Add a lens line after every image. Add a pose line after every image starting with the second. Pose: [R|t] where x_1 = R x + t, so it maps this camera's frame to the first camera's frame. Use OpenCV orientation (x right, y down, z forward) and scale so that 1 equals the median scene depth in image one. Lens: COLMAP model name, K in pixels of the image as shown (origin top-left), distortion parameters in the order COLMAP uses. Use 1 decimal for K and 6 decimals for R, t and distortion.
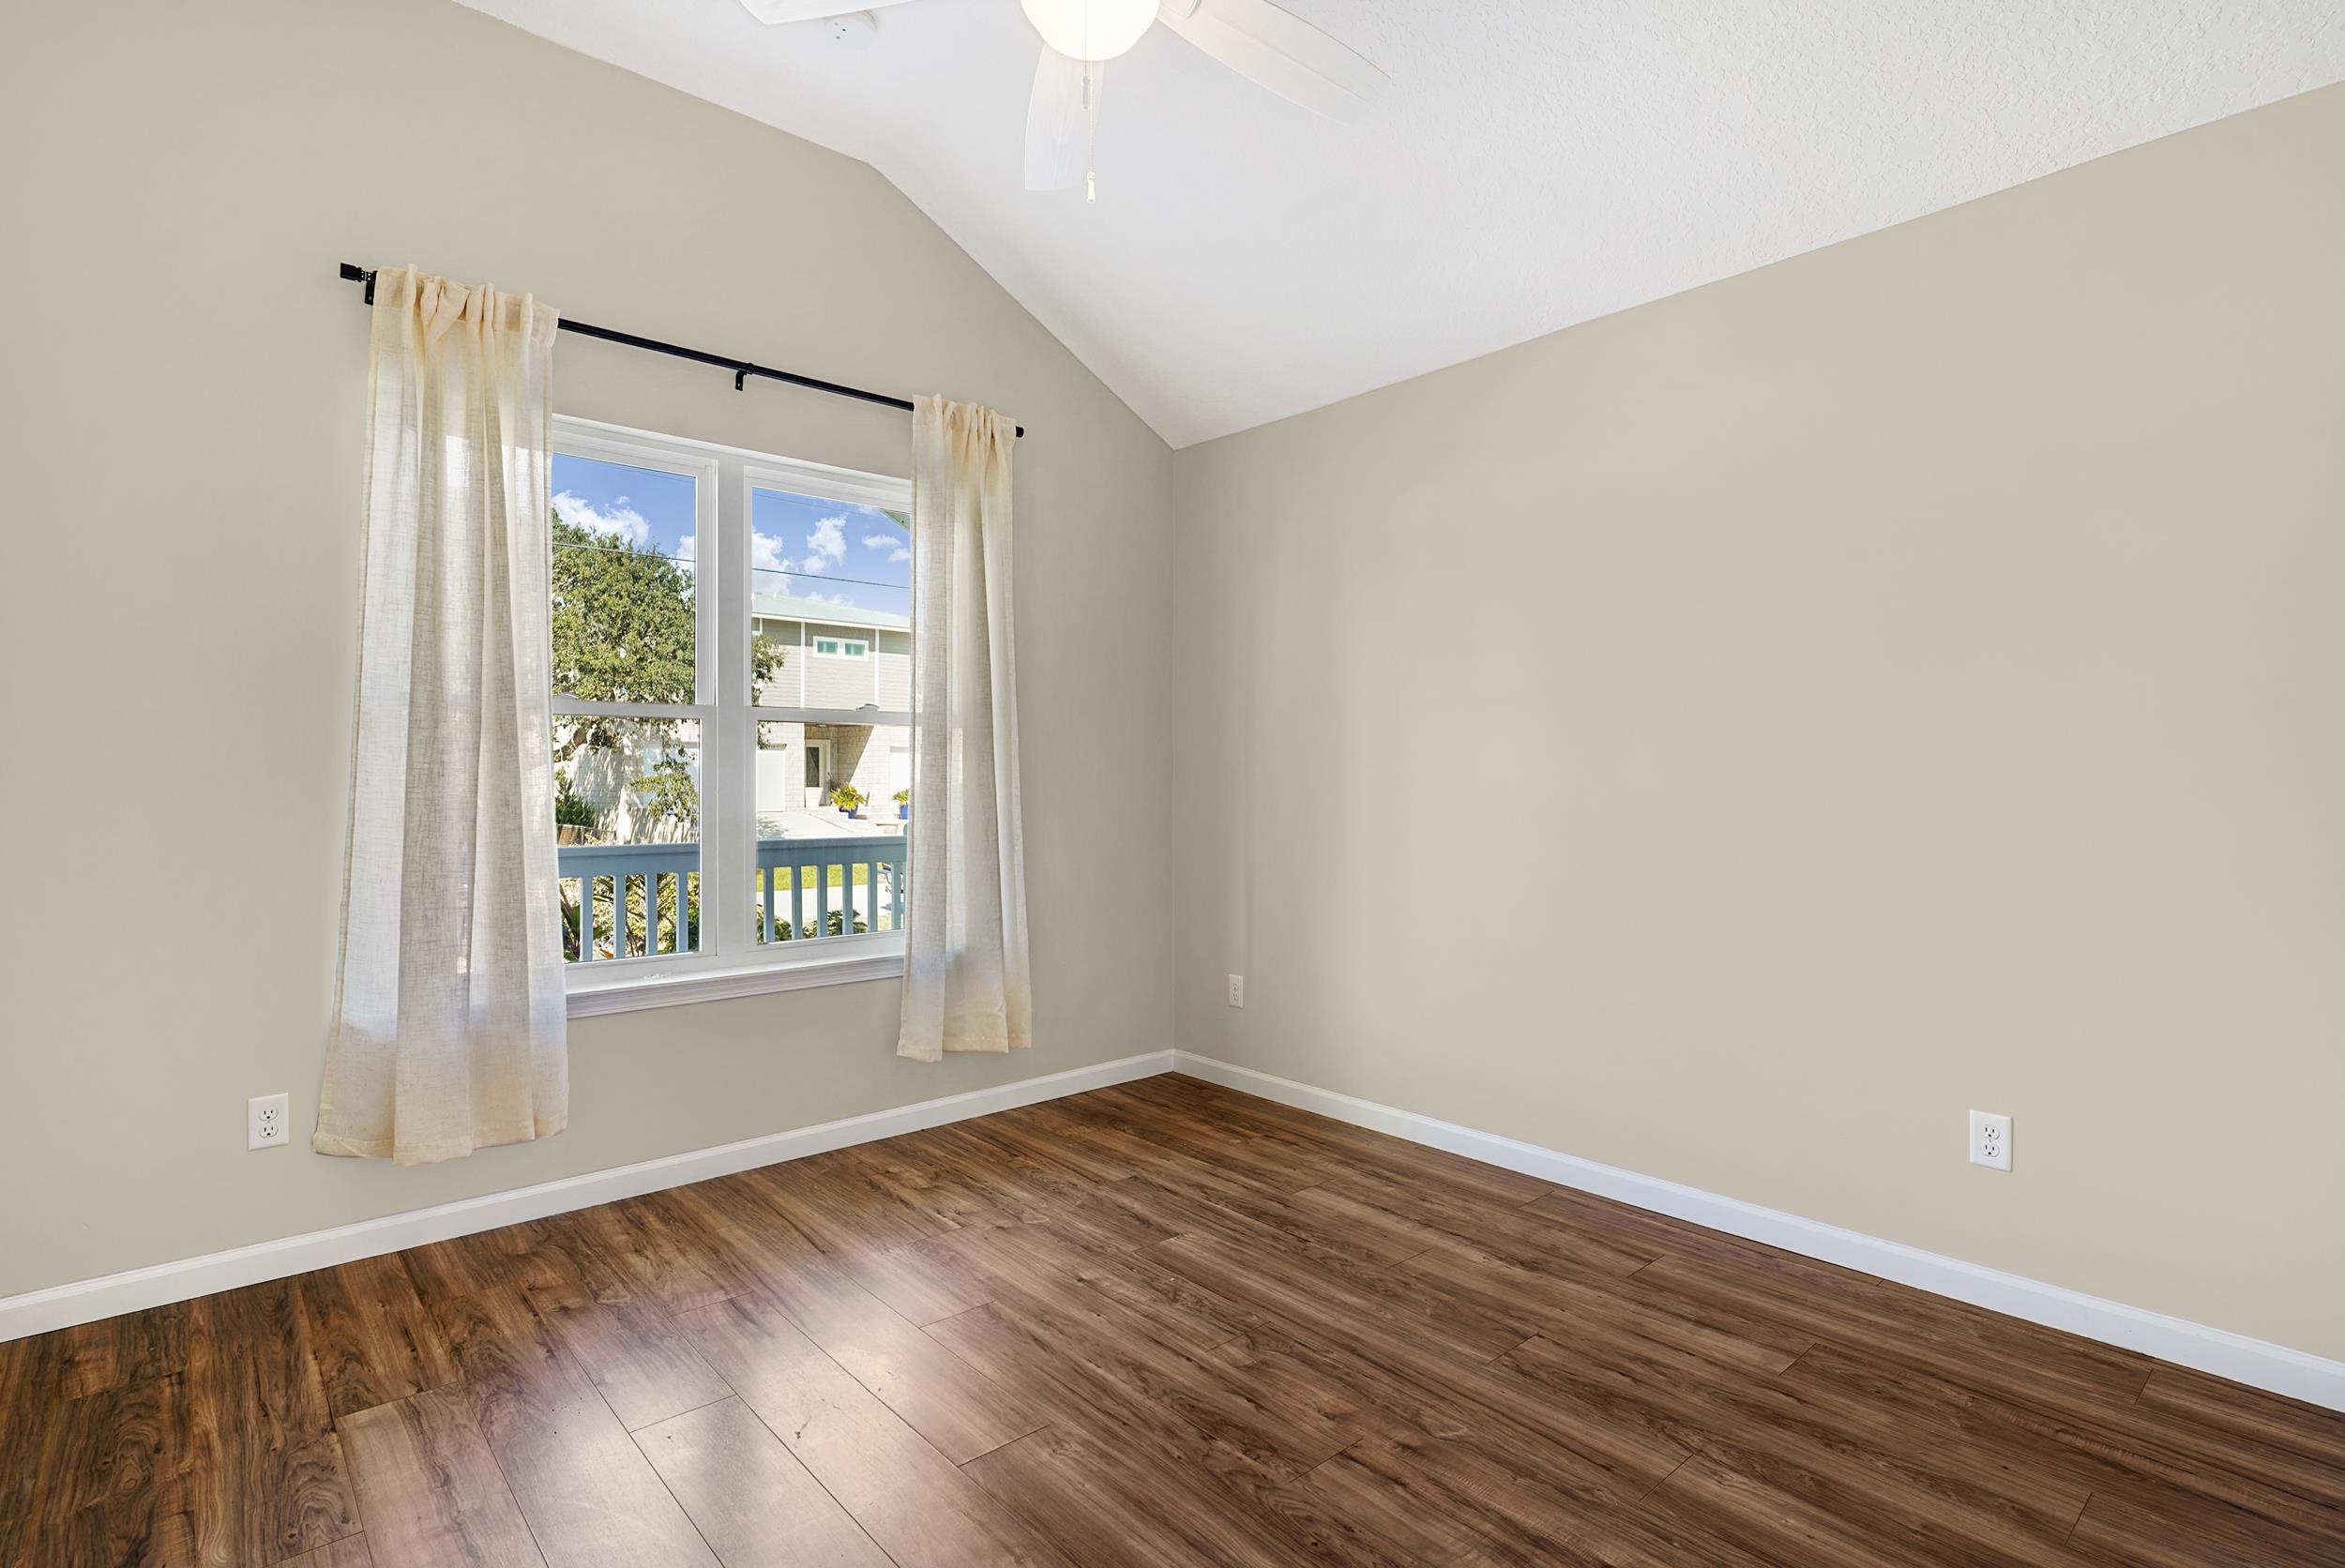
lens RADIAL K [[1102.4, 0, 1183.7], [0, 1102.4, 799.1], [0, 0, 1]] dist [-0.000434, 0.003259]
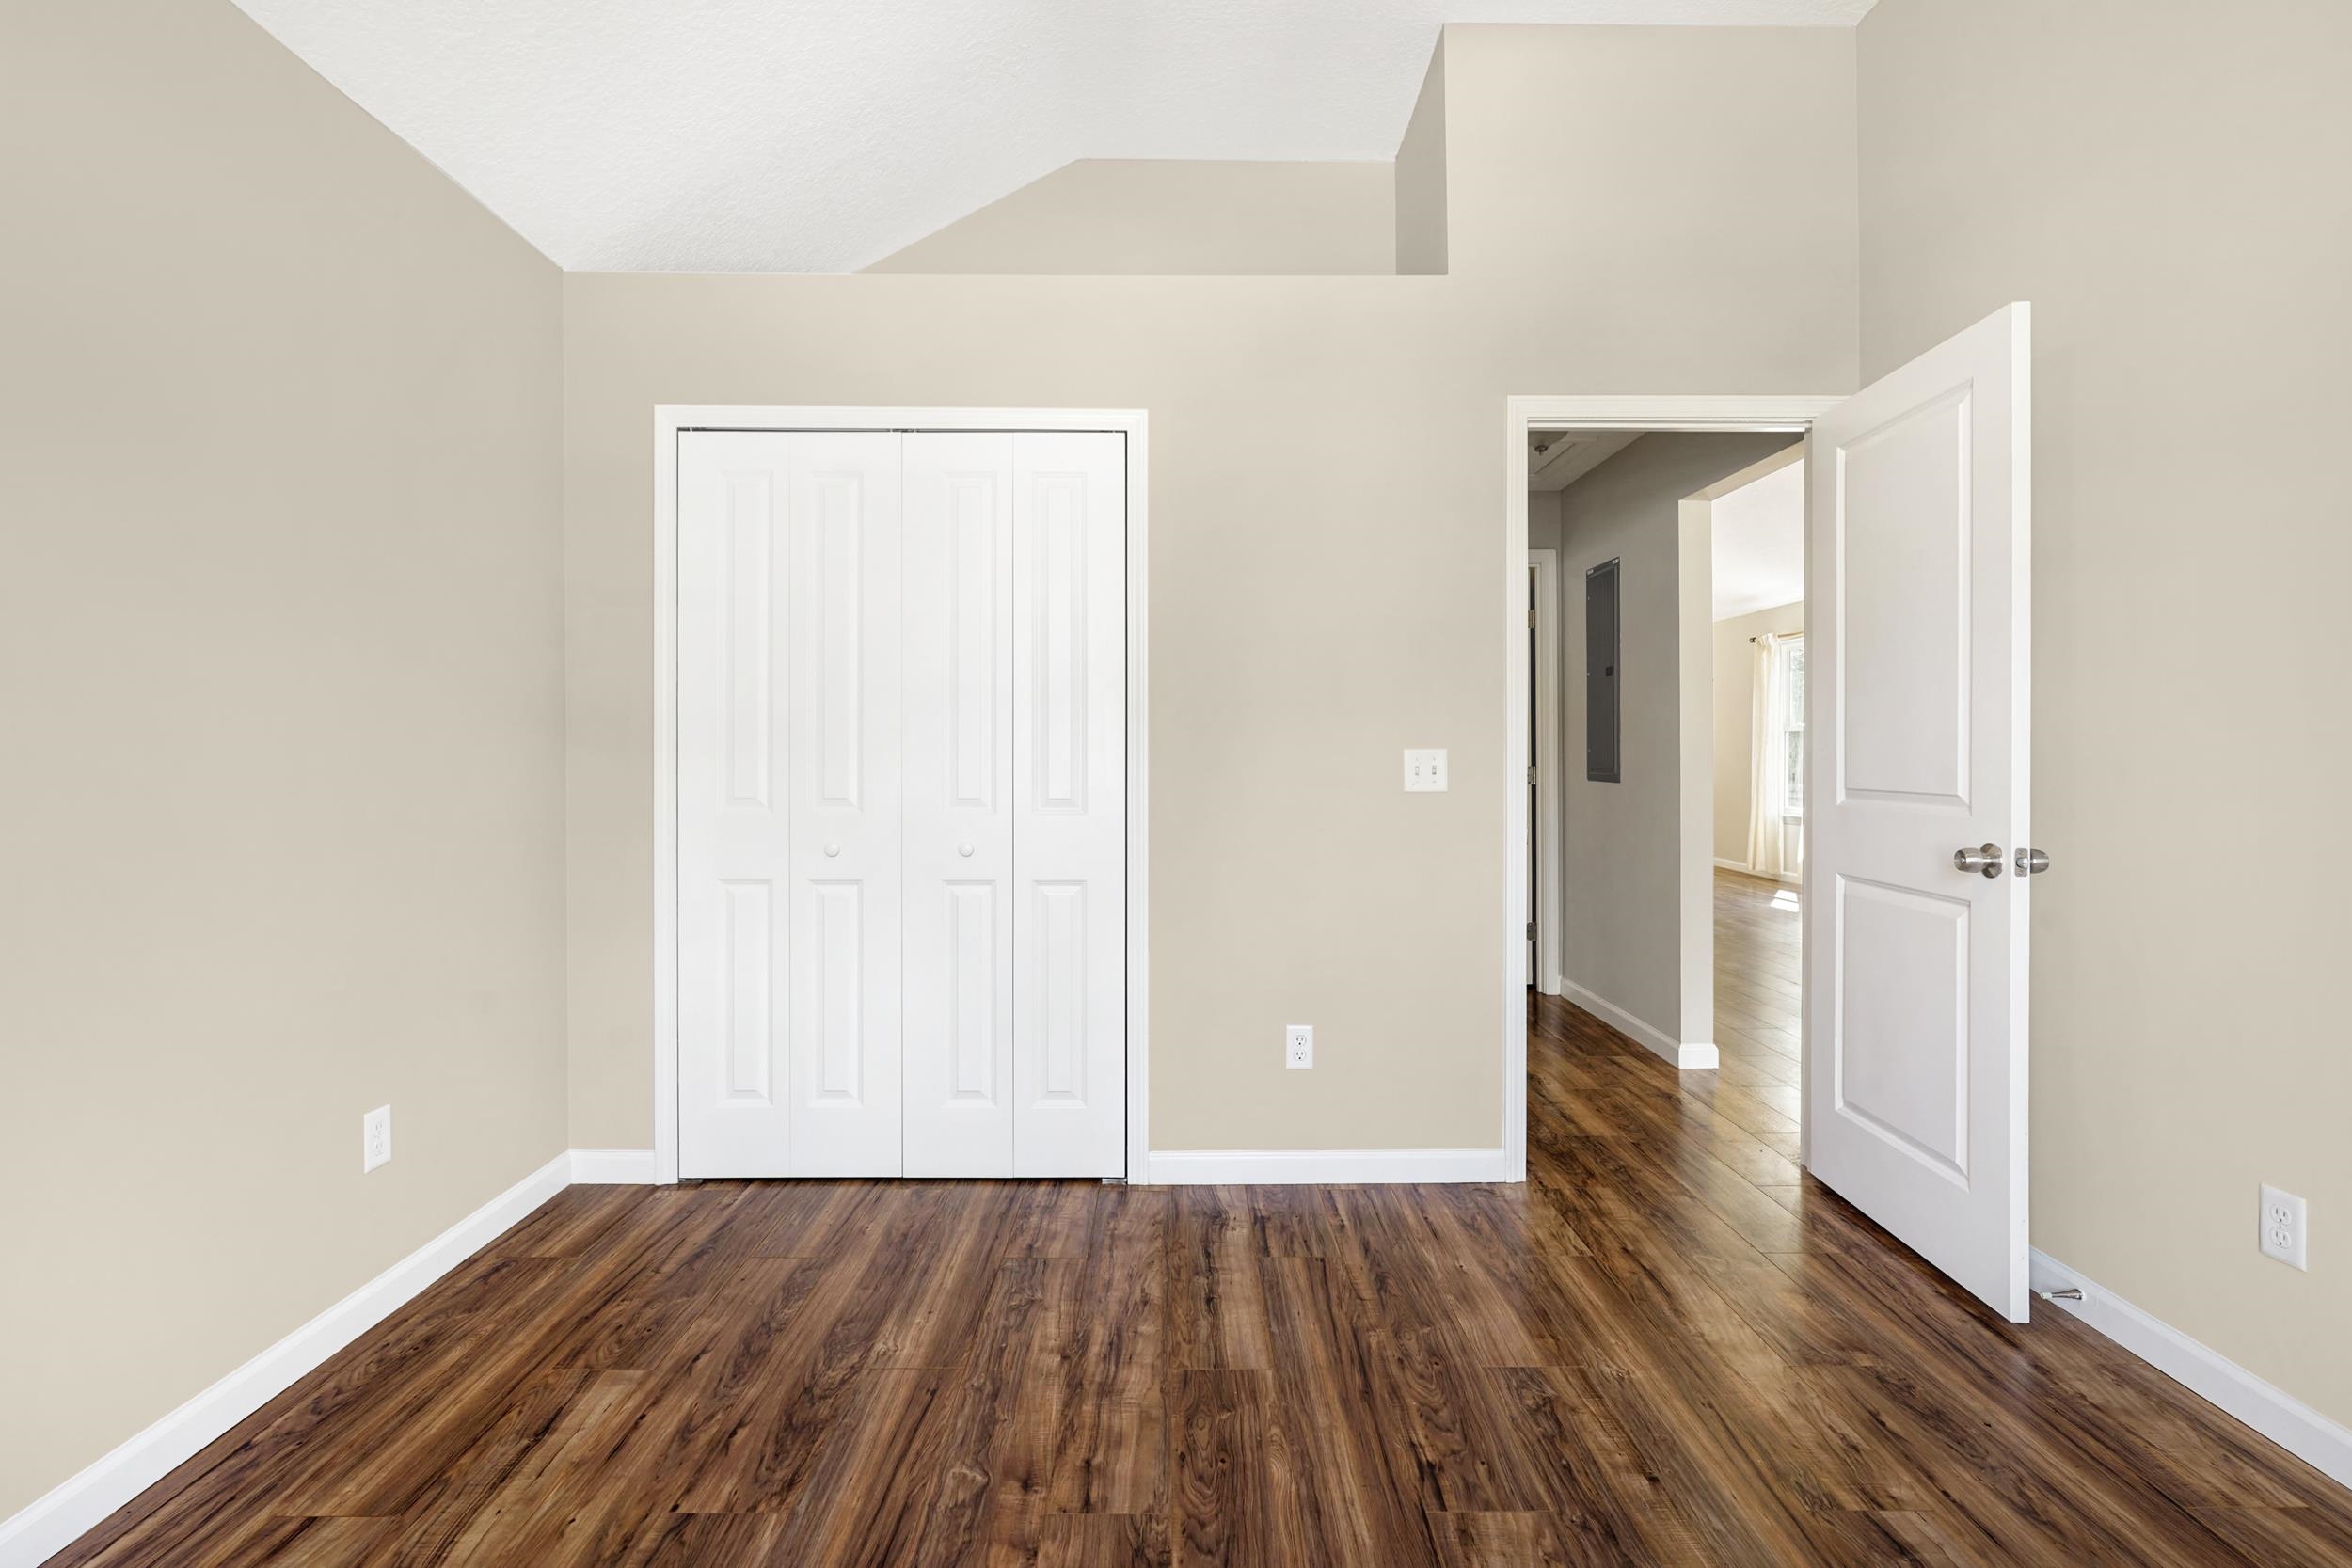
lens RADIAL K [[1105.7, 0, 1171.0], [0, 1105.7, 770.5], [0, 0, 1]] dist [-0.000434, 0.003259]
pose [[-0.721550, -0.014002, 0.692221, -0.447716], [0.011997, 0.999393, 0.032720, -0.025364], [-0.692259, 0.031914, -0.720944, 1.378922]]
